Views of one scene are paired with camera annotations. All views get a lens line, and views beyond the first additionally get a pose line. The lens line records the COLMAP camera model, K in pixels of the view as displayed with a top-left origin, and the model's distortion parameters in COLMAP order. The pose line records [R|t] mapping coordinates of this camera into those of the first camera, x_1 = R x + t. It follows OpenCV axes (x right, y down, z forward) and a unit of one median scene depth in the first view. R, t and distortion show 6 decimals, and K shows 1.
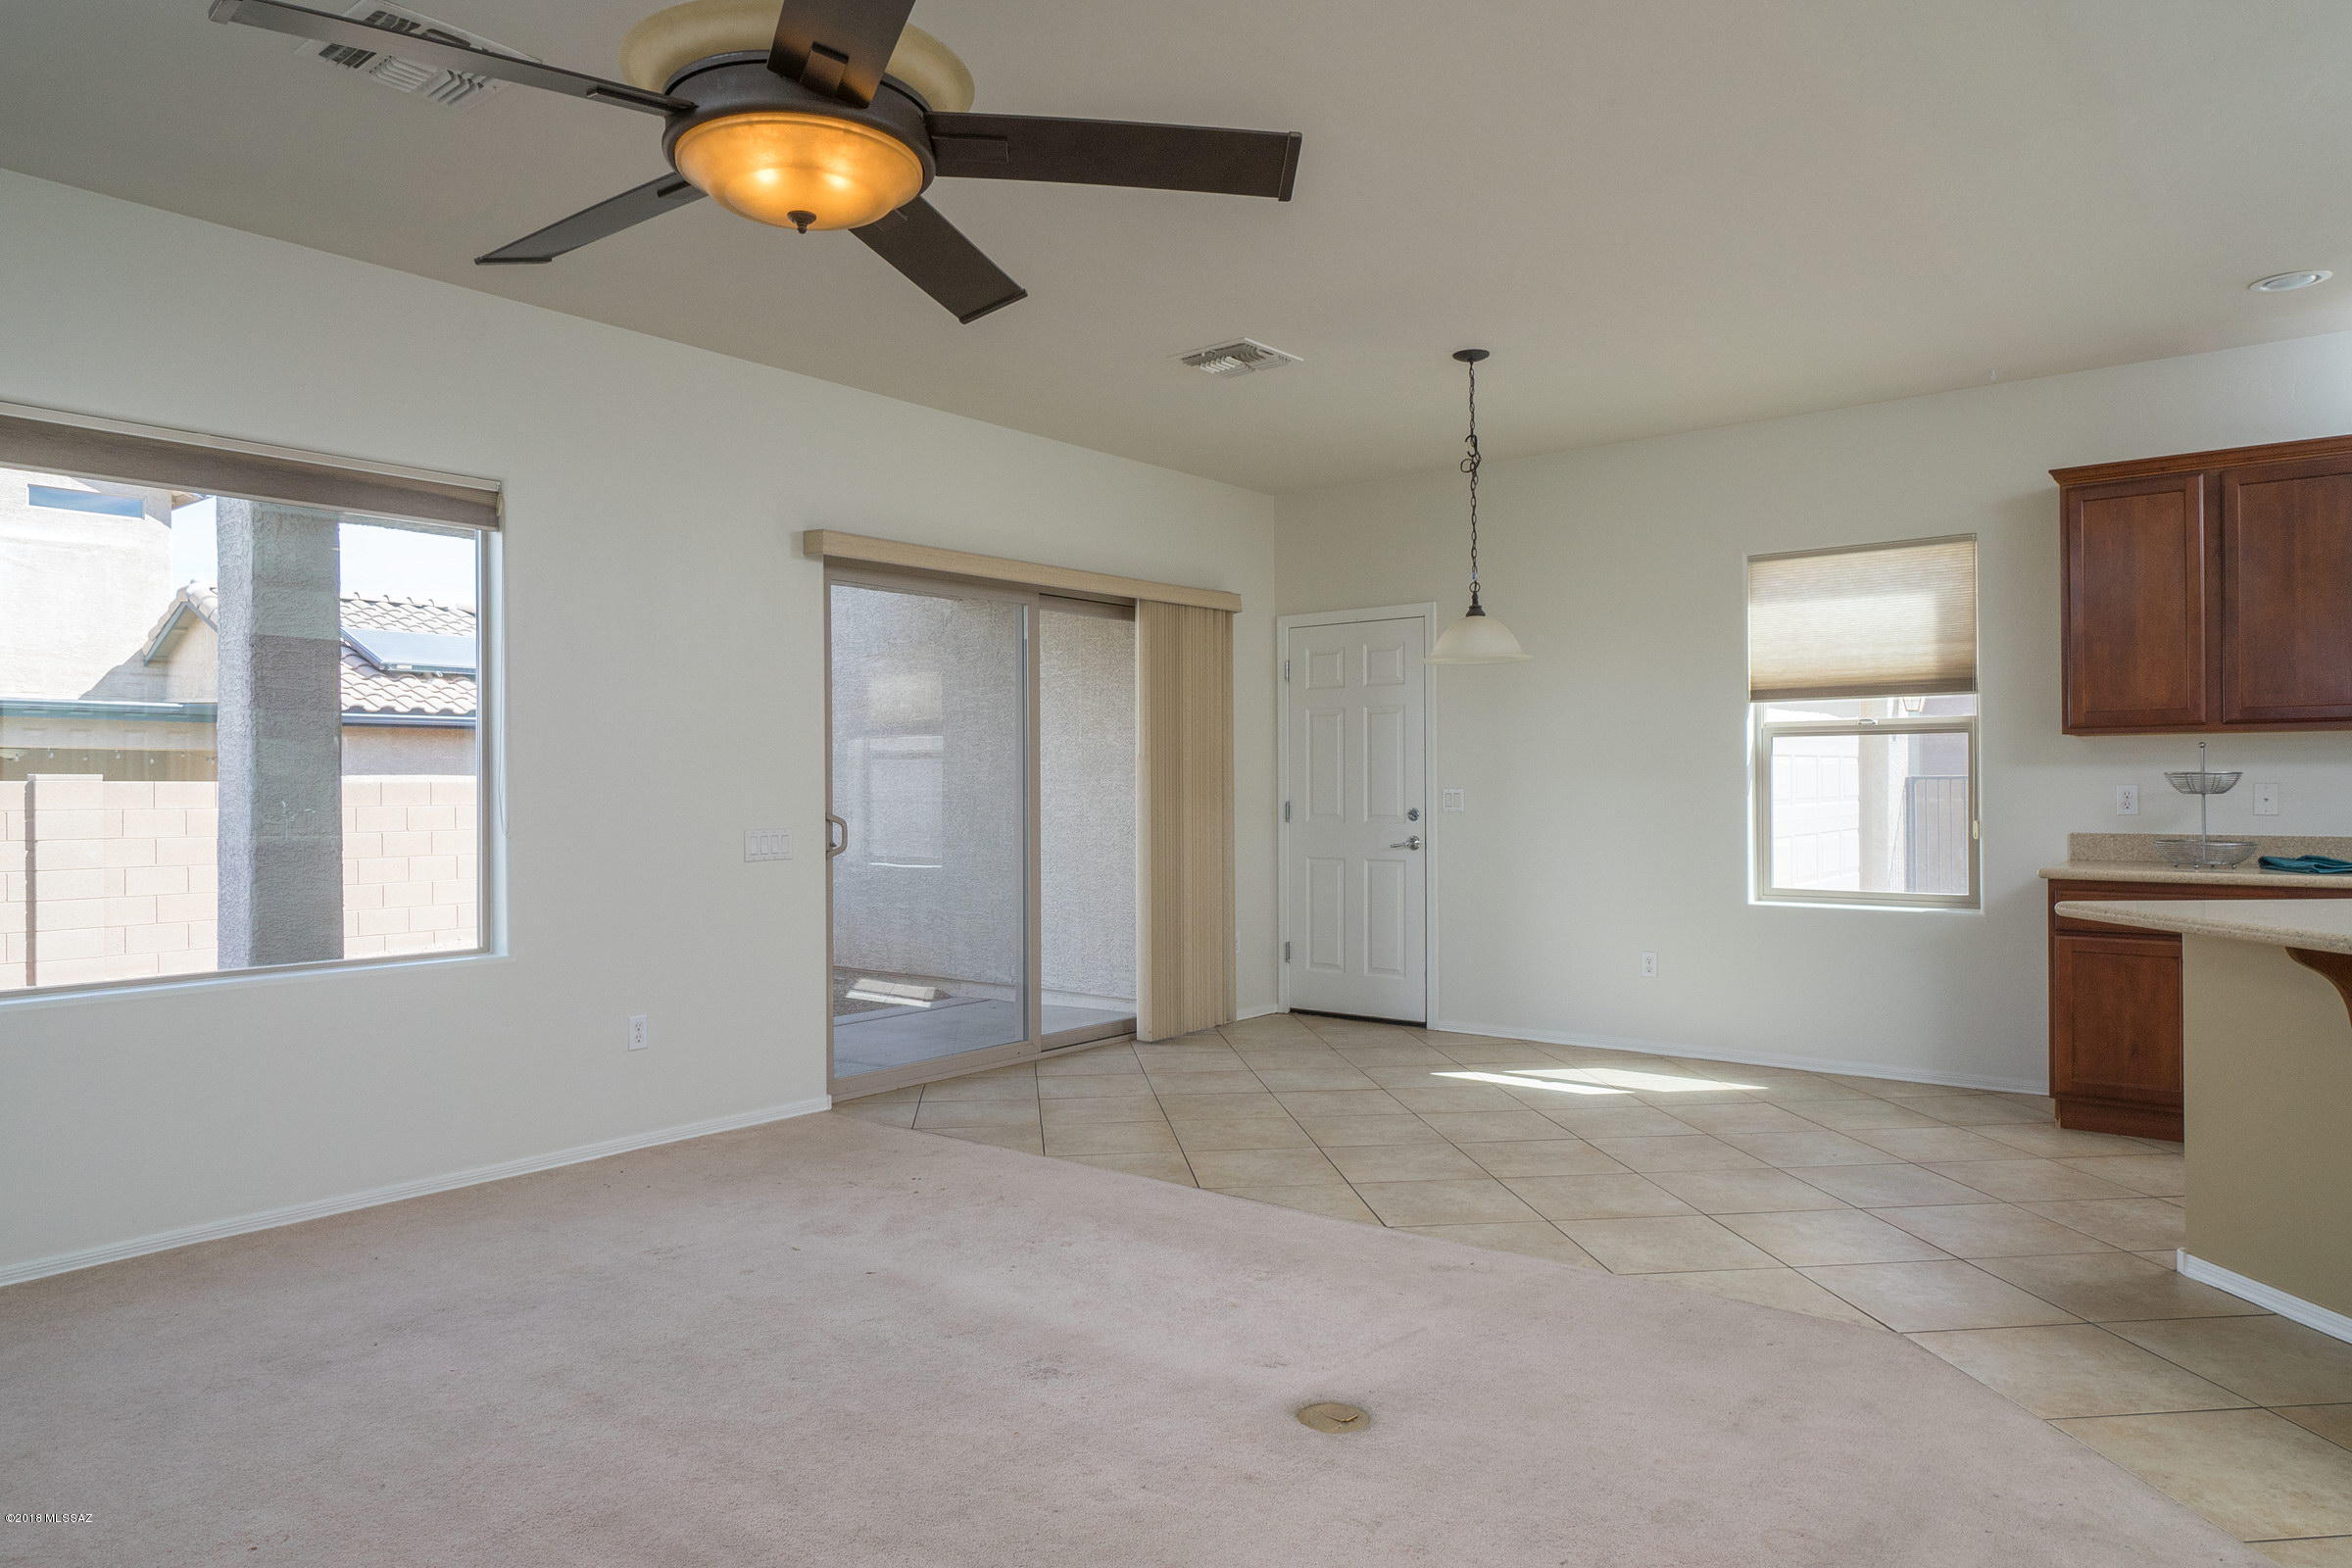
lens RADIAL K [[1557.1, 0, 1171.9], [0, 1557.1, 785.6], [0, 0, 1]] dist [0.002914, 0.005076]
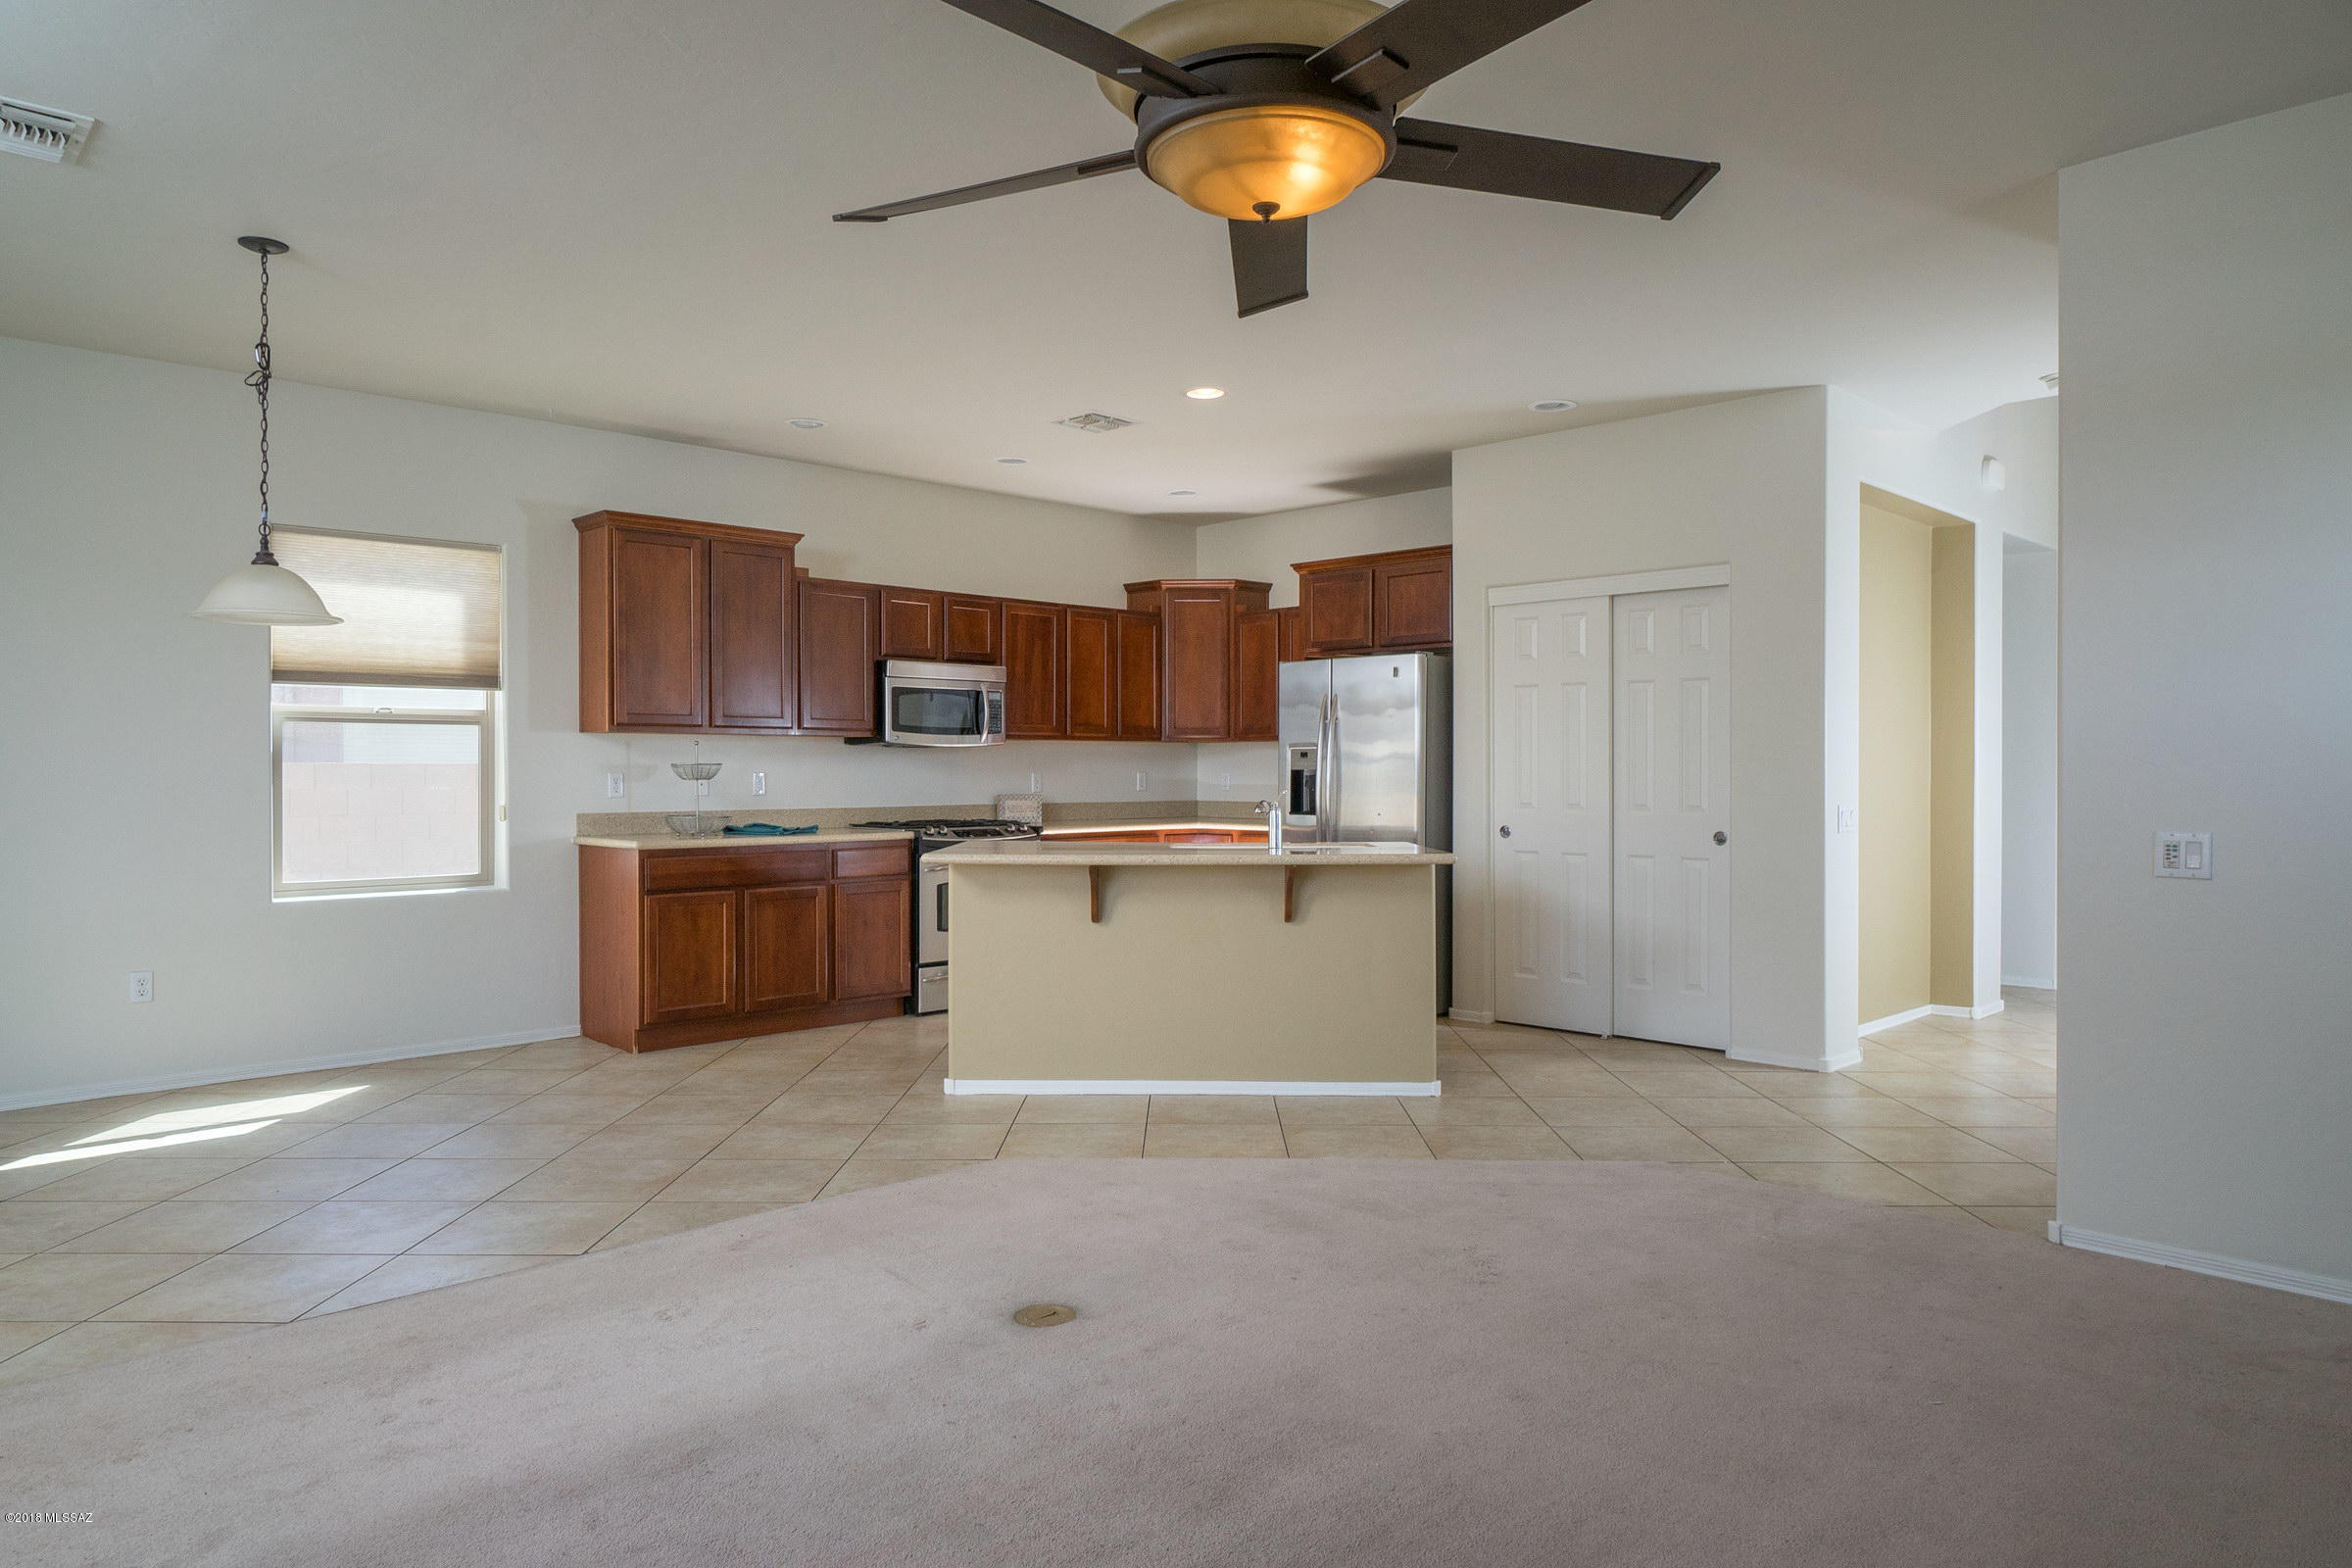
lens RADIAL K [[1557.1, 0, 1186.3], [0, 1557.1, 778.6], [0, 0, 1]] dist [0.002914, 0.005076]
pose [[0.080079, -0.001299, 0.996788, -0.548129], [0.003183, 0.999994, 0.001048, 0.003936], [-0.996783, 0.003089, 0.080083, 0.424217]]
